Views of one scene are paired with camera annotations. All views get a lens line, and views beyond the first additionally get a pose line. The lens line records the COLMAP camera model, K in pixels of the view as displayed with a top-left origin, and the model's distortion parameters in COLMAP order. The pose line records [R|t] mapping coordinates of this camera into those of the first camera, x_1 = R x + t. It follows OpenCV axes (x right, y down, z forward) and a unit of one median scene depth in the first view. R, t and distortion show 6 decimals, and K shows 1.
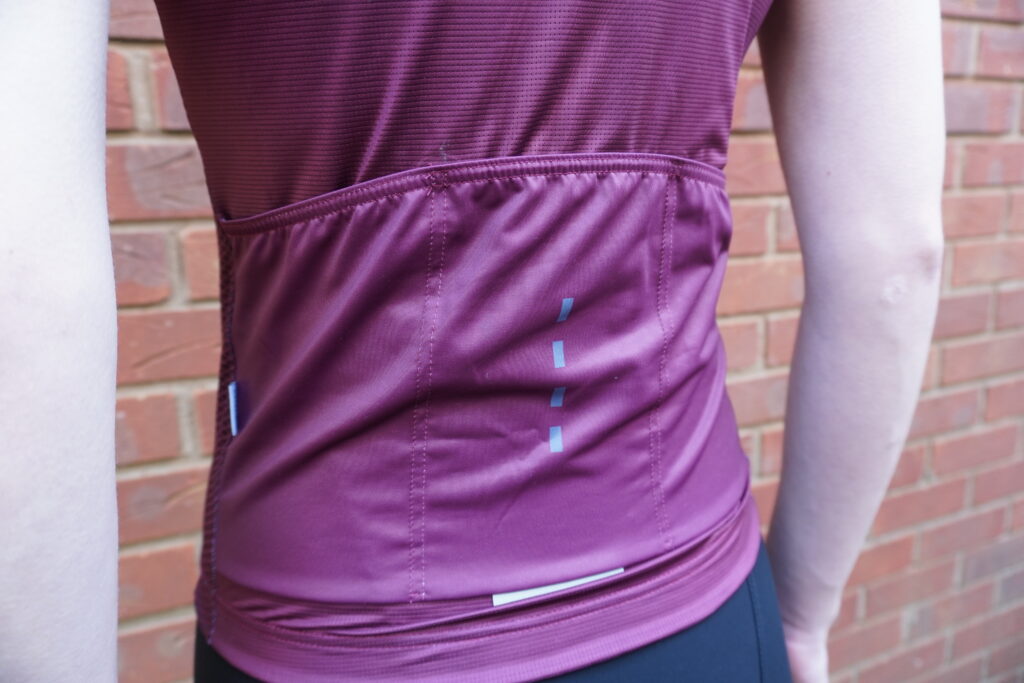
lens RADIAL K [[745.4, 0, 512.0], [0, 745.4, 341.5], [0, 0, 1]] dist [-0.144453, 0.000215]
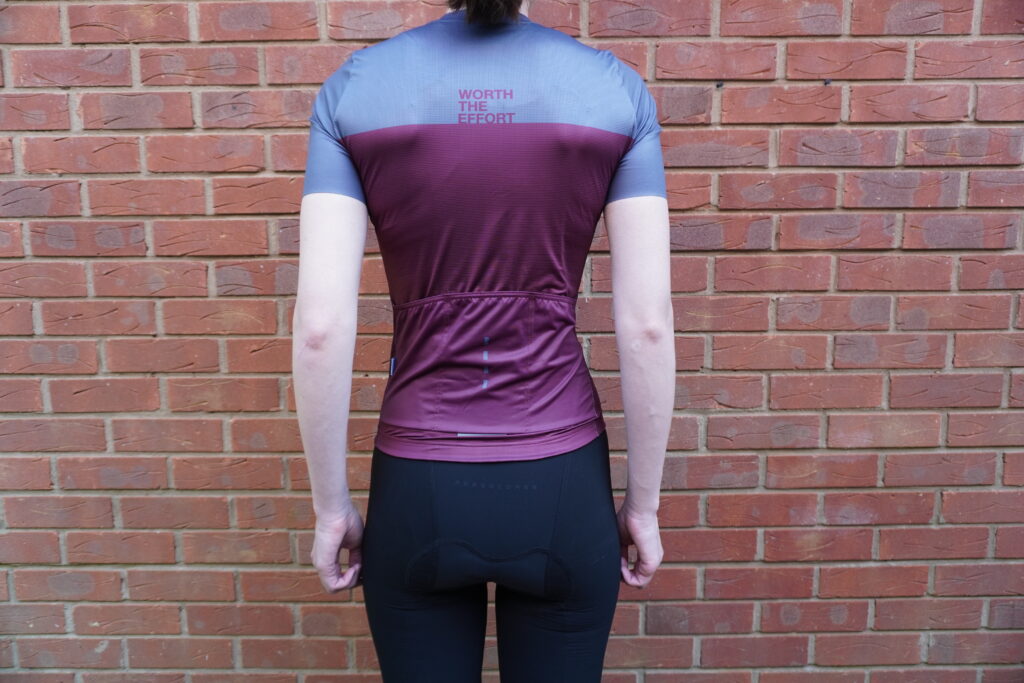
lens RADIAL K [[732.5, 0, 512.0], [0, 732.5, 341.5], [0, 0, 1]] dist [-0.001690, -0.000356]
pose [[0.933257, 0.069804, -0.352363, 1.240240], [-0.097530, 0.993329, -0.061533, 0.137359], [0.345717, 0.091792, 0.933838, -1.806820]]
